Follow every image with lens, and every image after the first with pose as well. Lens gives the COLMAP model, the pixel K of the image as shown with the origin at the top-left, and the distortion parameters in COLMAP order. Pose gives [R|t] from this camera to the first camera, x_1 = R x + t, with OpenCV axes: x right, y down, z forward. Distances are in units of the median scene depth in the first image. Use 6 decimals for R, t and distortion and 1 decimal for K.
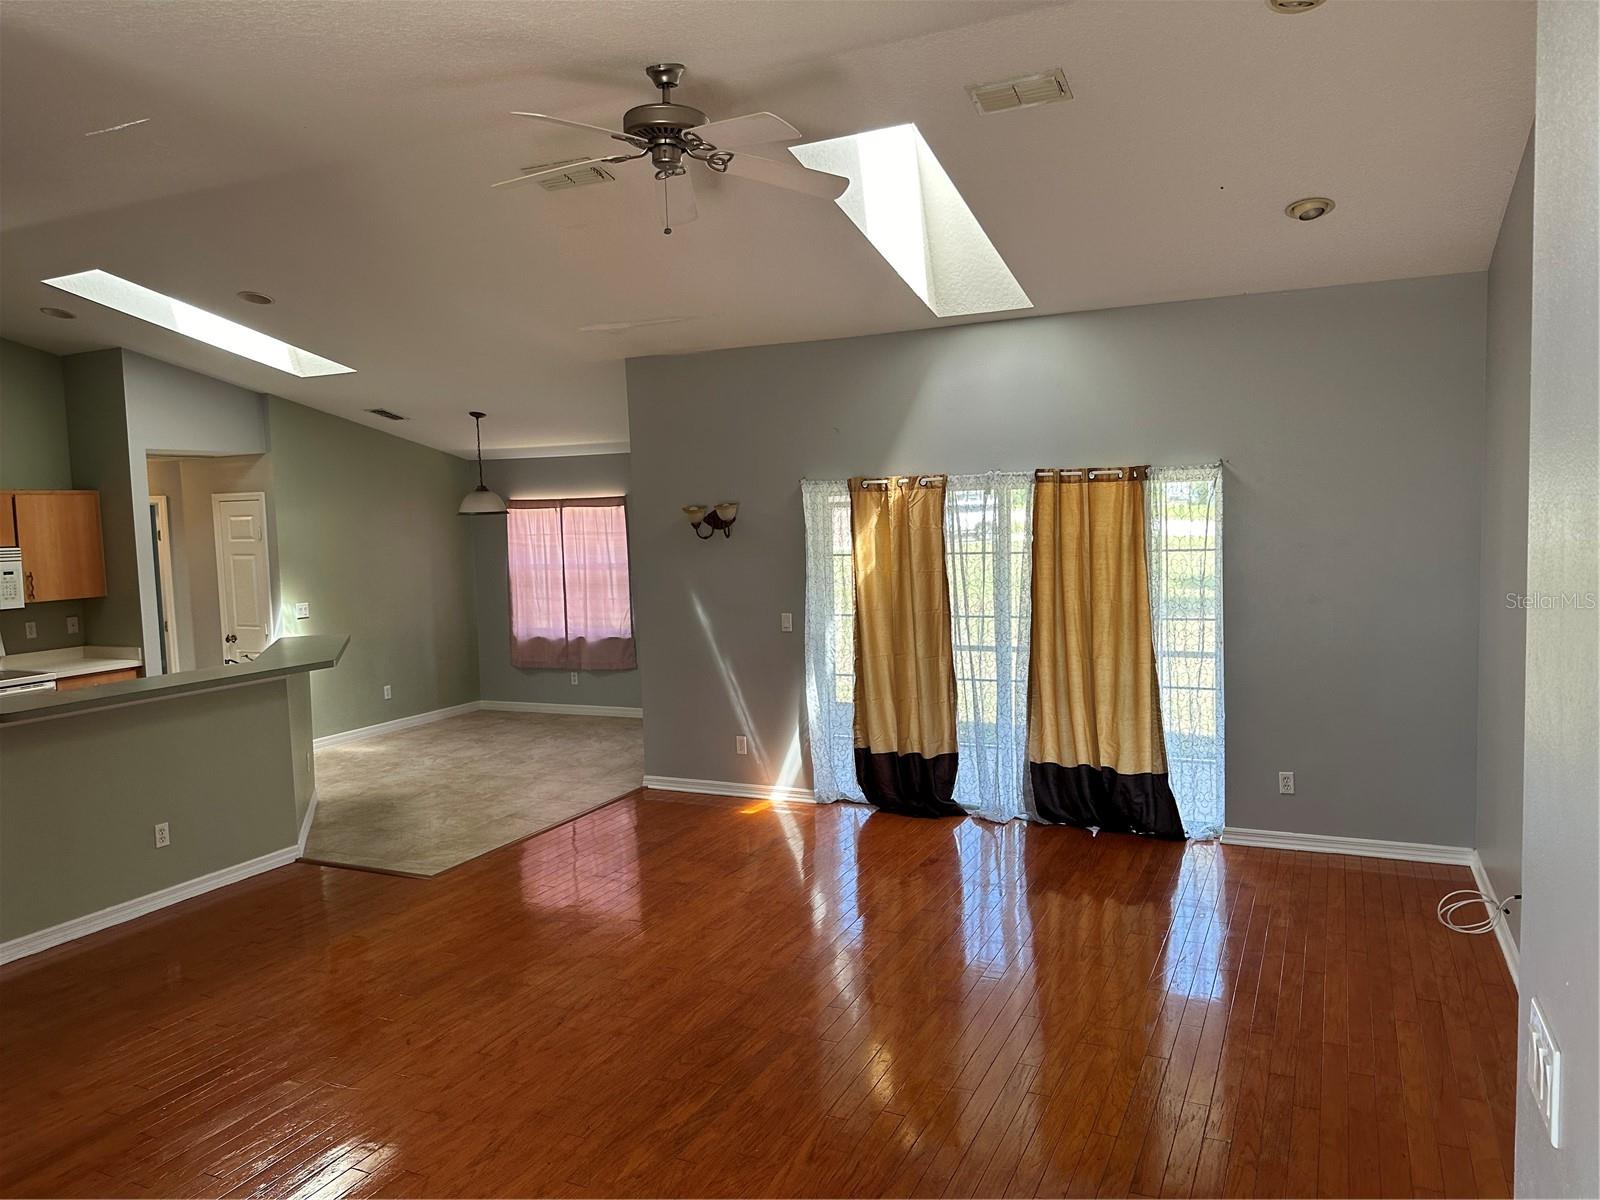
lens RADIAL K [[1111.6, 0, 814.9], [0, 1111.6, 605.8], [0, 0, 1]] dist [0.052257, -0.075781]
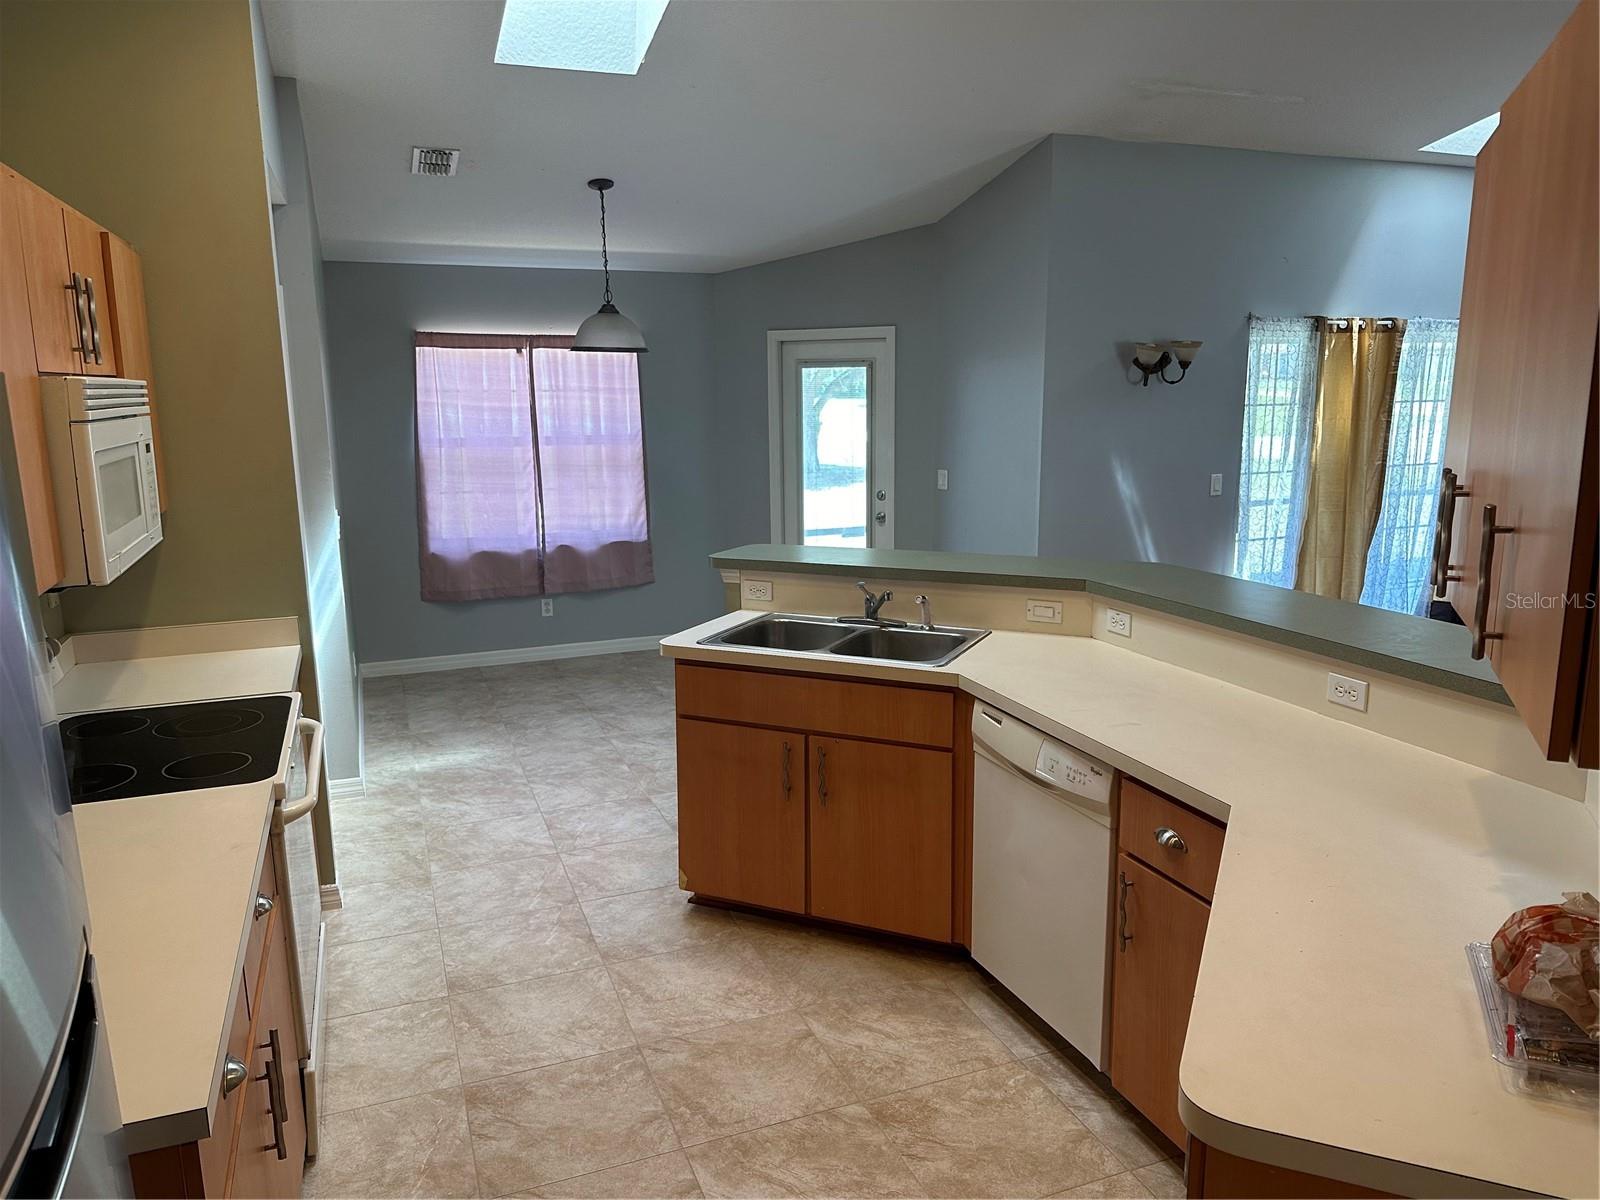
lens RADIAL K [[1111.6, 0, 836.3], [0, 1111.6, 617.9], [0, 0, 1]] dist [0.052257, -0.075781]
pose [[0.679900, -0.129970, 0.721695, -0.699089], [0.052857, 0.990294, 0.128546, -0.007760], [-0.731398, -0.049252, 0.680170, 0.483428]]
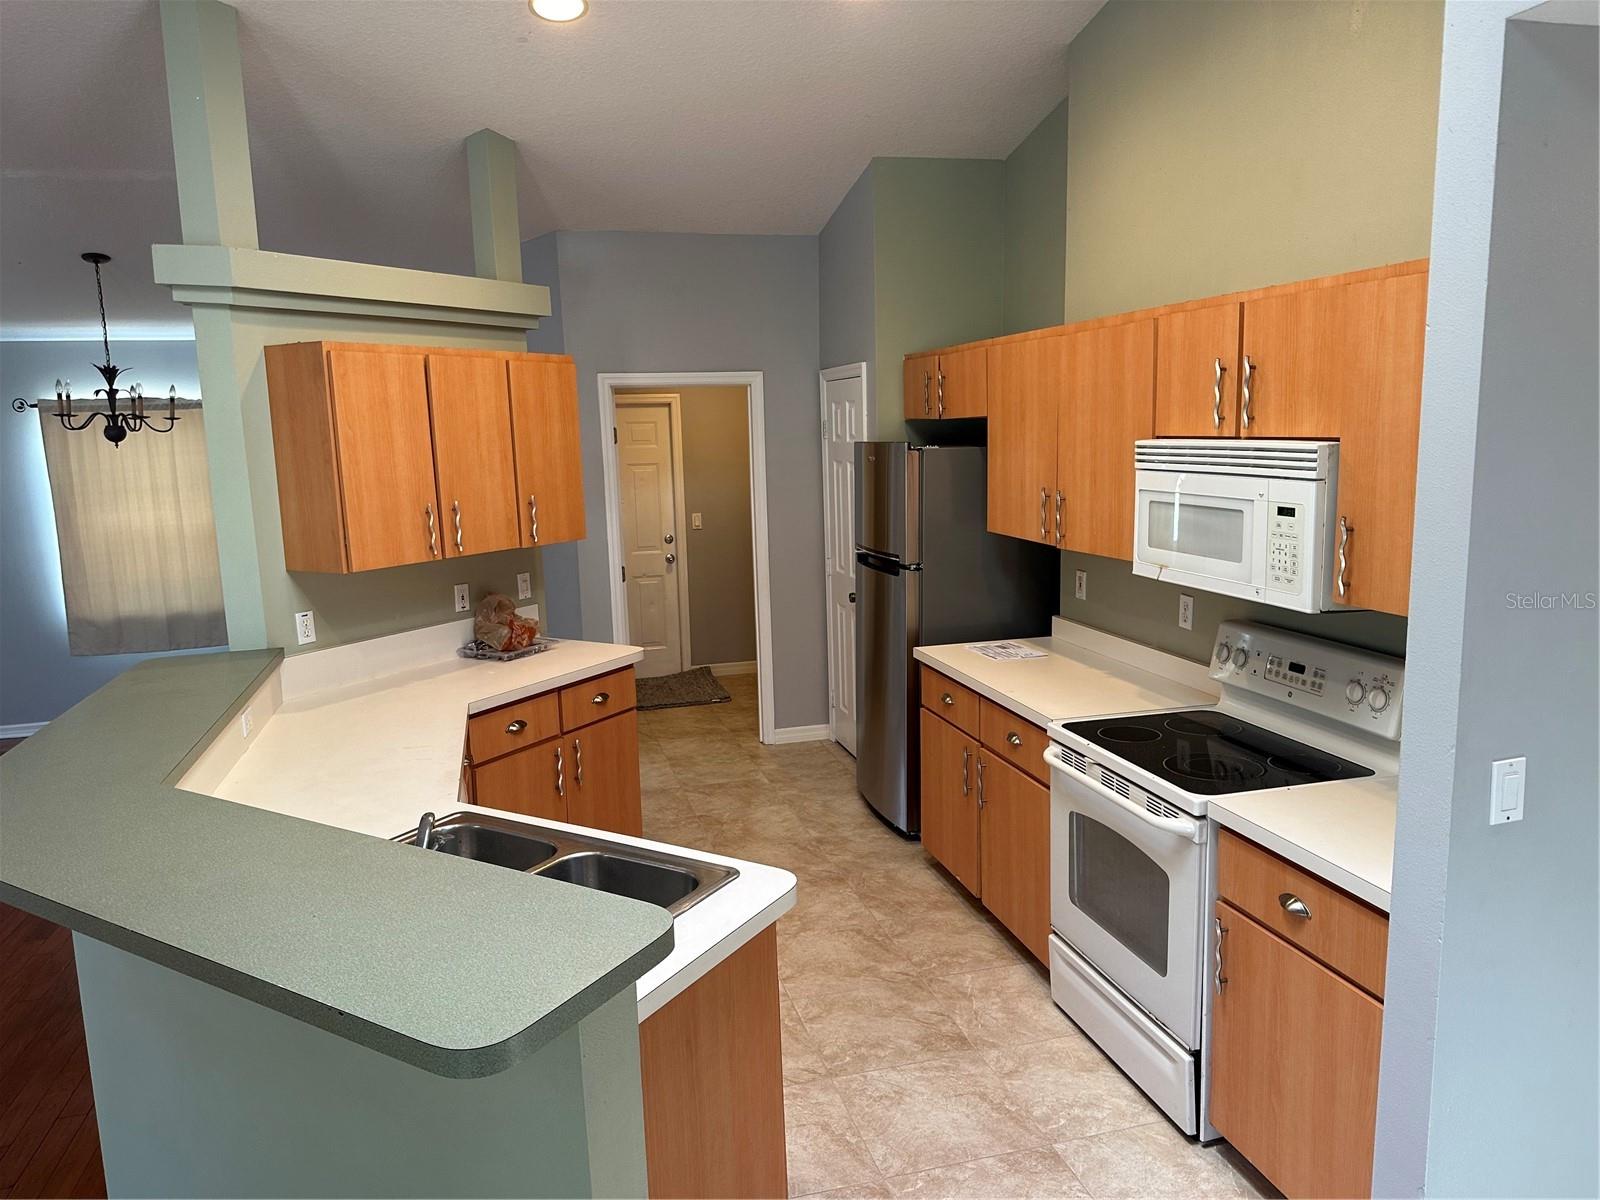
lens RADIAL K [[1111.6, 0, 811.2], [0, 1111.6, 599.5], [0, 0, 1]] dist [0.052257, -0.075781]
pose [[-0.762605, 0.144838, -0.630440, -0.305264], [-0.012117, 0.971241, 0.237790, -0.071893], [0.646751, 0.188979, -0.738919, 0.977344]]
